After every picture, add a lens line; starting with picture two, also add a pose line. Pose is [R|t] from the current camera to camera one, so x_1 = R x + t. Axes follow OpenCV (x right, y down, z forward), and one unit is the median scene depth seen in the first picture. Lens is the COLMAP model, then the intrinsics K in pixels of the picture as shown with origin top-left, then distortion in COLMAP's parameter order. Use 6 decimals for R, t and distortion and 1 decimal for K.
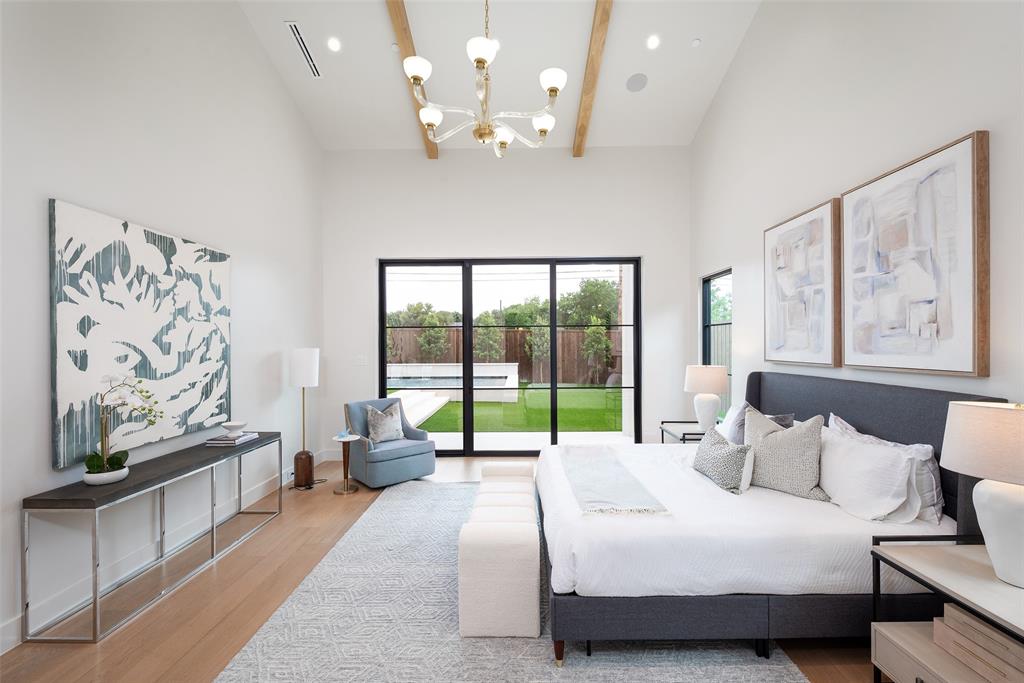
lens RADIAL K [[451.6, 0, 513.1], [0, 451.6, 355.5], [0, 0, 1]] dist [-0.000875, -0.000128]
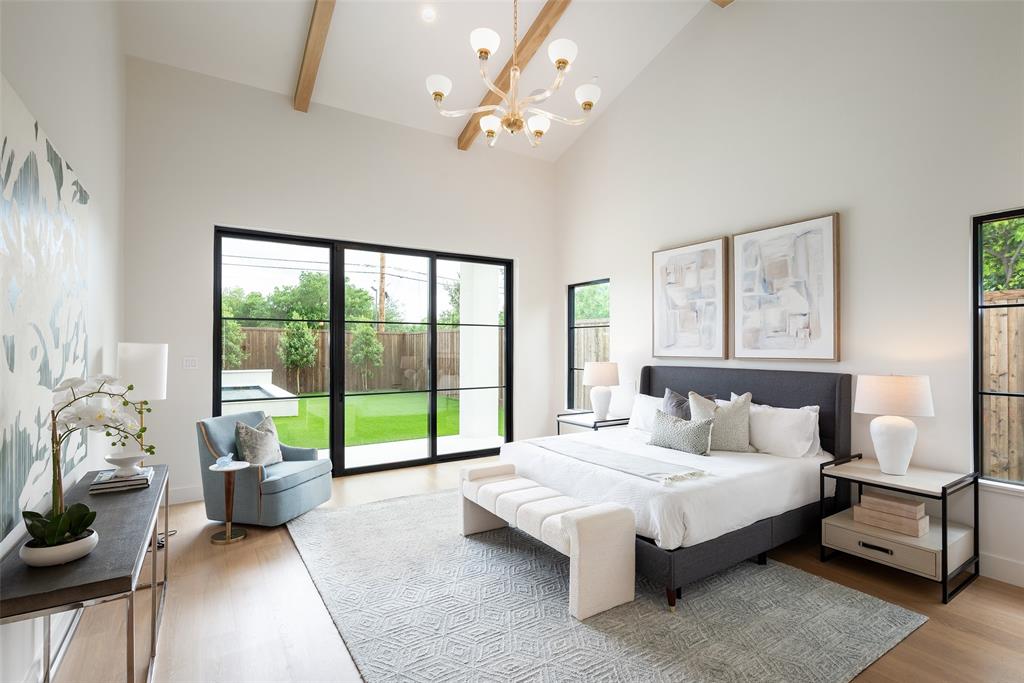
lens RADIAL K [[493.3, 0, 518.8], [0, 493.3, 358.9], [0, 0, 1]] dist [0.000351, -0.000558]
pose [[0.830492, -0.007366, 0.556982, -0.638374], [0.009757, 0.999952, -0.001324, 0.019538], [-0.556945, 0.006534, 0.830523, 0.104771]]
